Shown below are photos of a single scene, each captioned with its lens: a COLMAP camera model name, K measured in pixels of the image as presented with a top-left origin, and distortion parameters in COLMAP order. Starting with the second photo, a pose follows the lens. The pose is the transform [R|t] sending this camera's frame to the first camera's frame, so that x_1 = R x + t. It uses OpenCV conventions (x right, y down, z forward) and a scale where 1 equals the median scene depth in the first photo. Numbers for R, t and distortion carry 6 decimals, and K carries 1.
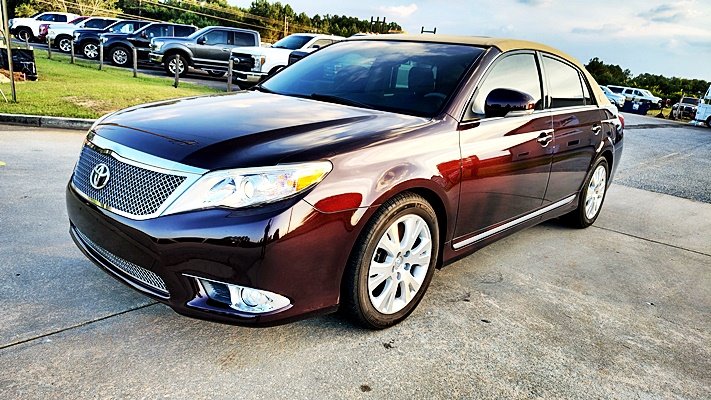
lens RADIAL K [[501.1, 0, 359.9], [0, 501.1, 200.9], [0, 0, 1]] dist [0.001580, -0.002456]
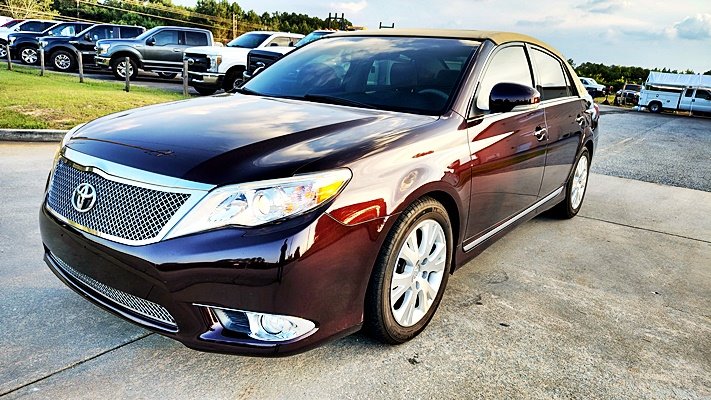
lens RADIAL K [[501.0, 0, 363.8], [0, 501.0, 198.5], [0, 0, 1]] dist [-0.003805, 0.000918]
pose [[0.994473, -0.053441, 0.090376, -0.084991], [0.053237, 0.998571, 0.004671, -0.020111], [-0.090497, 0.000166, 0.995897, 0.060386]]
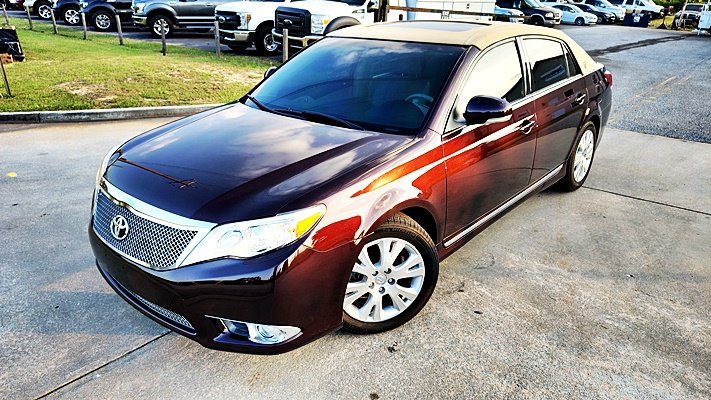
lens RADIAL K [[501.1, 0, 359.9], [0, 501.1, 200.9], [0, 0, 1]] dist [0.001580, -0.002456]
pose [[0.995910, -0.089021, -0.015455, 0.025730], [0.090273, 0.987537, 0.128923, -0.160201], [0.003786, -0.129791, 0.991534, -0.069185]]
